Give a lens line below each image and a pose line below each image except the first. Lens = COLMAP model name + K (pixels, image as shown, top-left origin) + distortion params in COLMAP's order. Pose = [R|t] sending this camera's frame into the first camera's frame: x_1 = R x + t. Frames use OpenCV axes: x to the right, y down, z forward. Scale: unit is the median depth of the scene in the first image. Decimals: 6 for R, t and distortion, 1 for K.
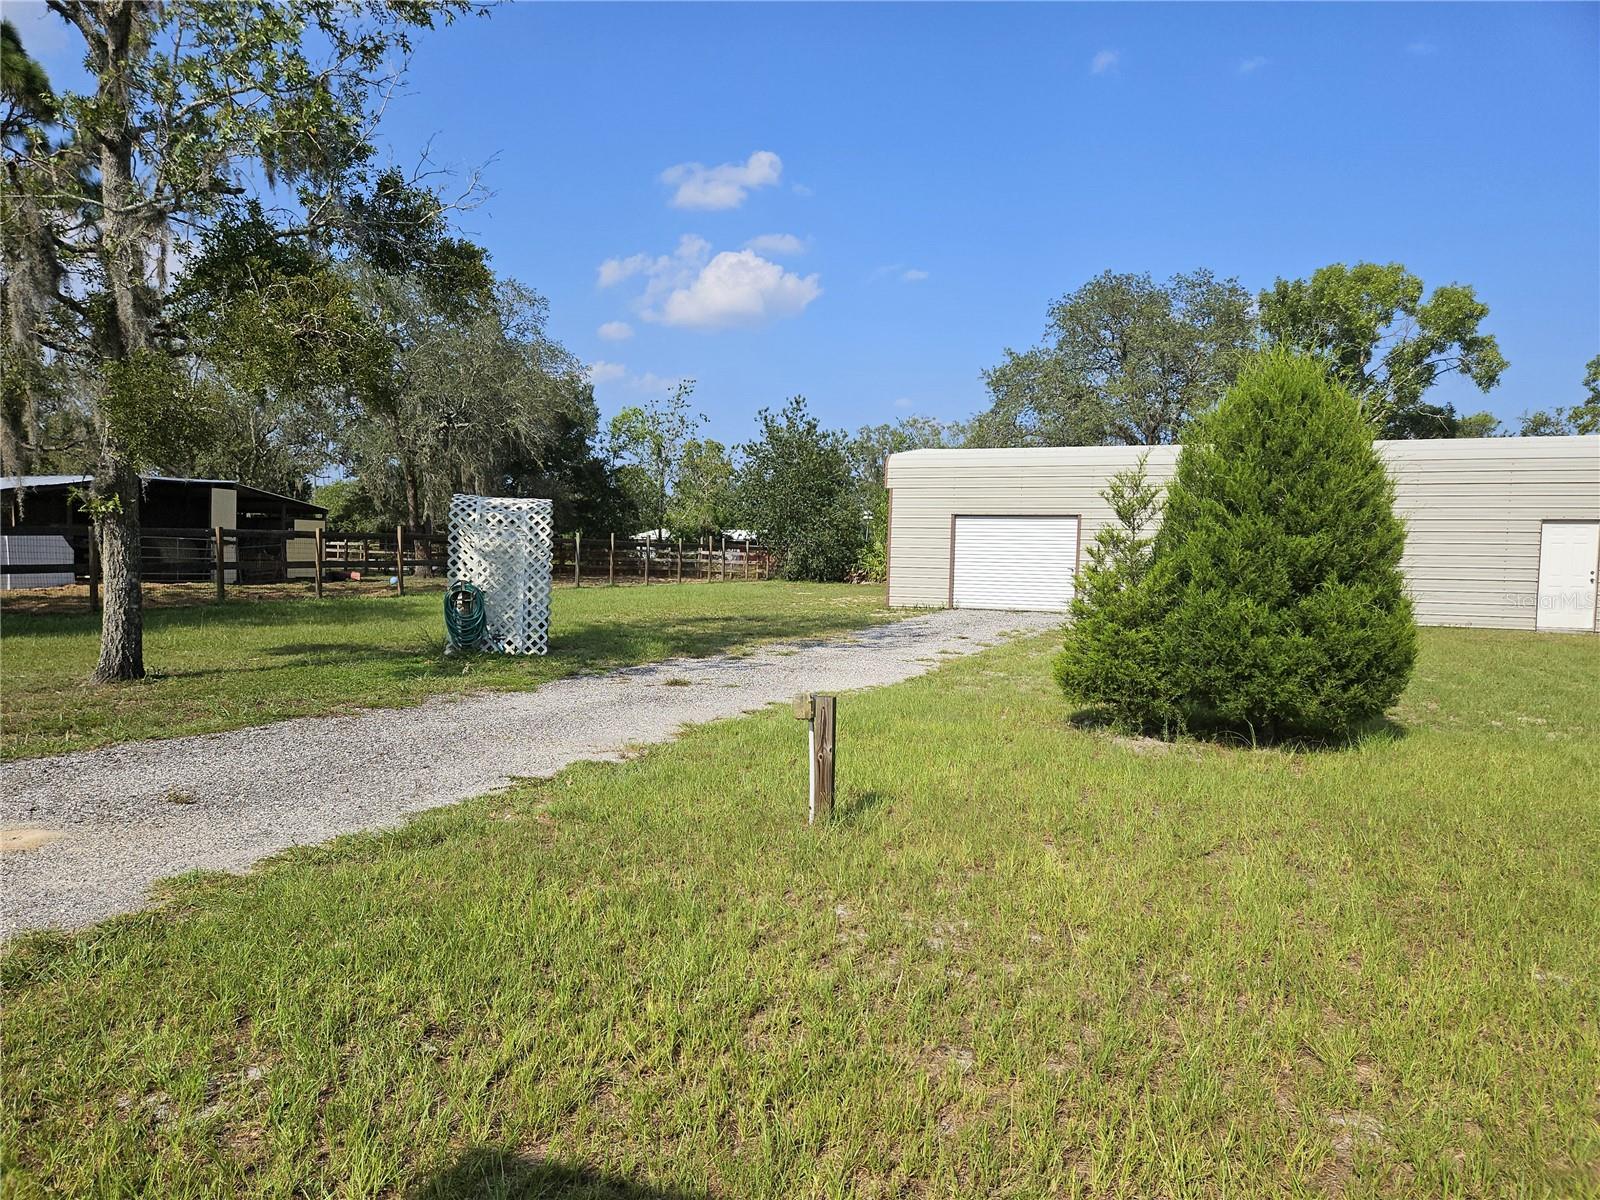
lens RADIAL K [[1069.2, 0, 792.2], [0, 1069.2, 597.1], [0, 0, 1]] dist [0.078614, -0.065549]
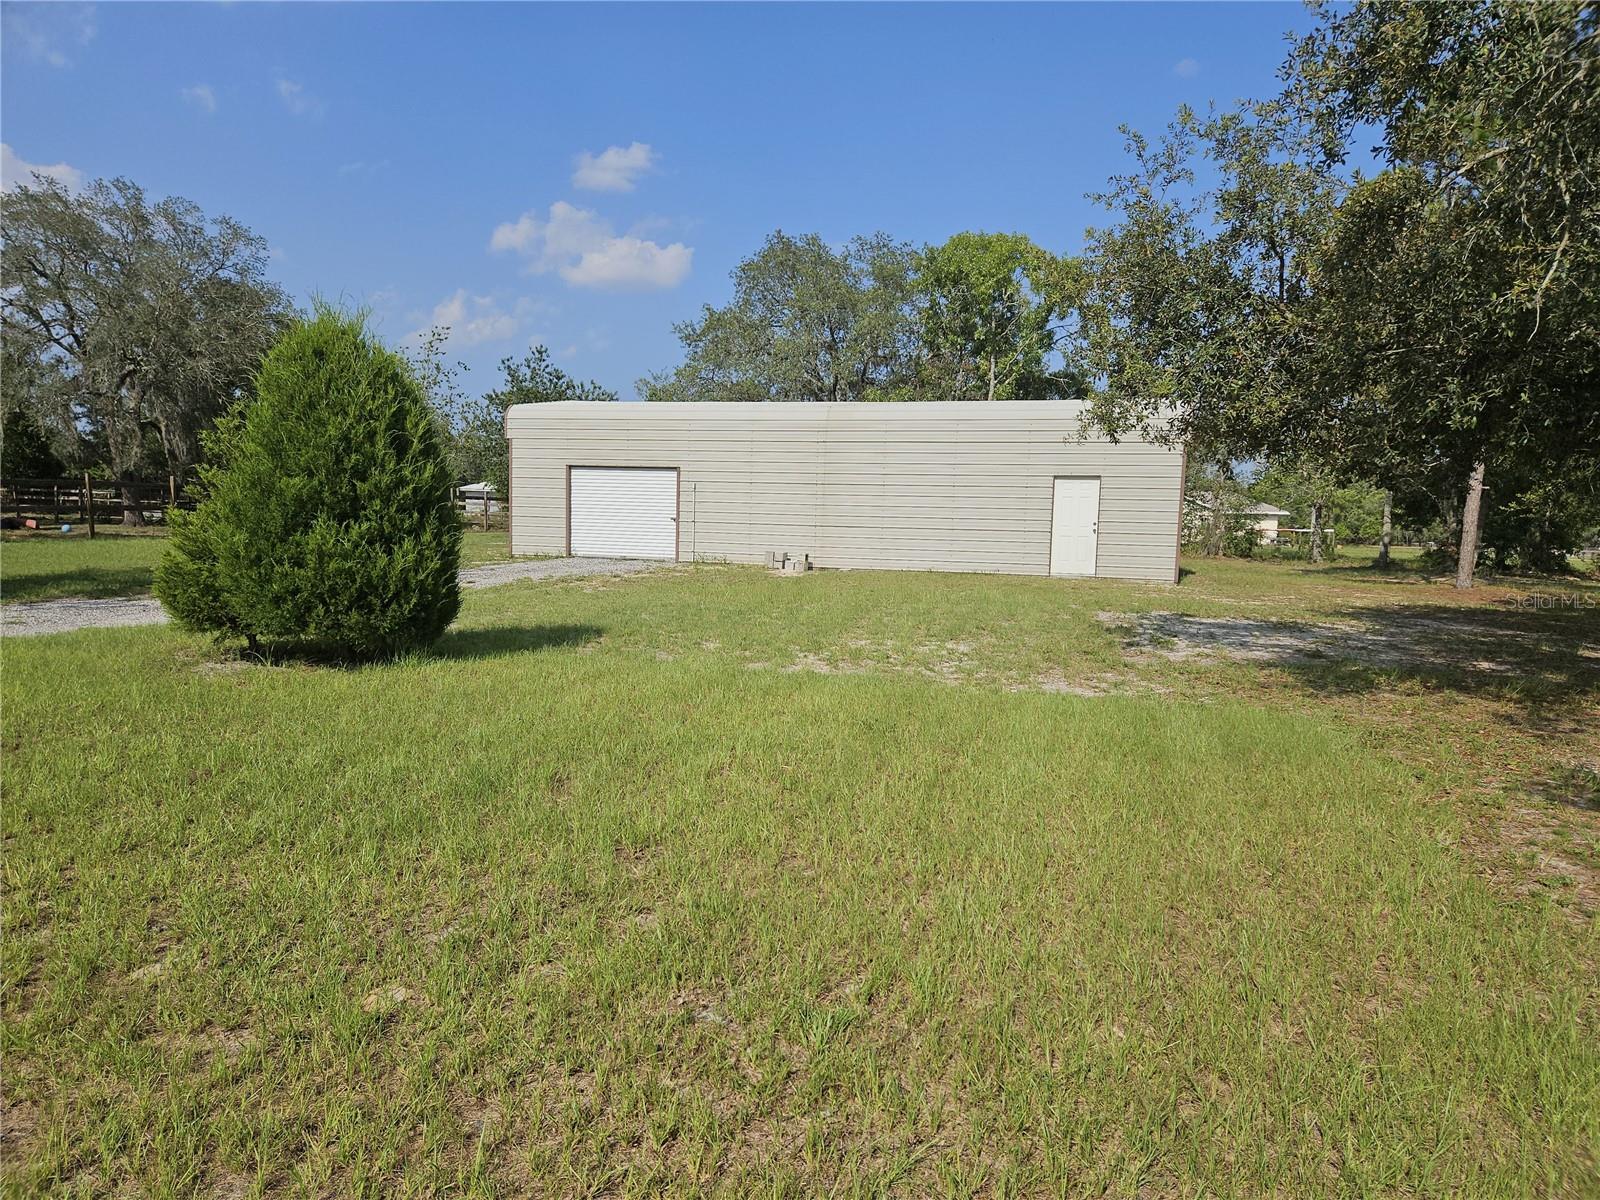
lens RADIAL K [[1069.2, 0, 804.1], [0, 1069.2, 605.0], [0, 0, 1]] dist [0.078614, -0.065549]
pose [[0.996492, -0.001536, 0.083679, 0.253119], [-0.002594, 0.998785, 0.049214, 0.004879], [-0.083653, -0.049258, 0.995277, -0.048156]]
